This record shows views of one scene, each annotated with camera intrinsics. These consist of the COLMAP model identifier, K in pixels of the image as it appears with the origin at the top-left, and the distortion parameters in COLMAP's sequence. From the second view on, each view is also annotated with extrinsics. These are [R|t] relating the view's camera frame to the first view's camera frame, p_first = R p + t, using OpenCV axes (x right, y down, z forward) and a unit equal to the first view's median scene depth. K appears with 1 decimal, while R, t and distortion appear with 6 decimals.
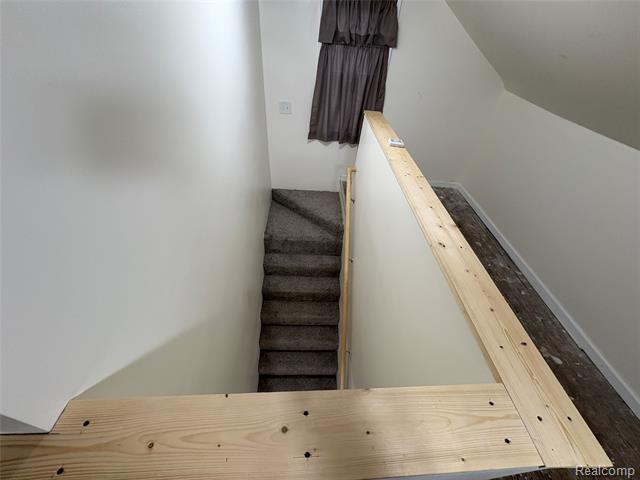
lens RADIAL K [[253.9, 0, 318.9], [0, 253.9, 241.3], [0, 0, 1]] dist [0.000407, -0.000010]
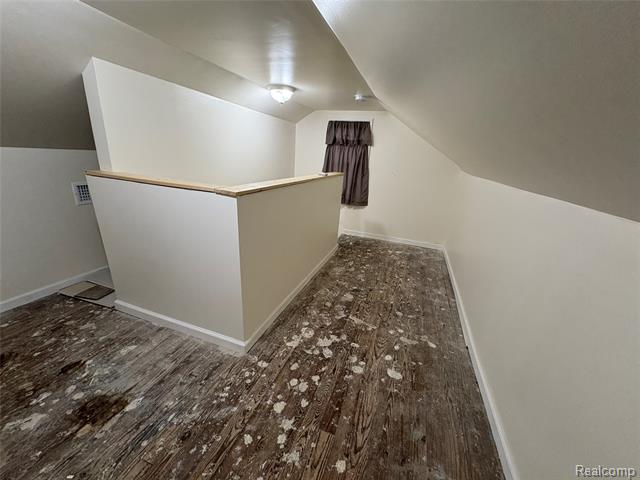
lens RADIAL K [[253.9, 0, 320.2], [0, 253.9, 239.0], [0, 0, 1]] dist [0.000407, -0.000010]
pose [[0.932219, 0.101351, -0.347414, 0.609929], [-0.240645, 0.890597, -0.385911, 0.442775], [0.270293, 0.443356, 0.854621, -0.181943]]
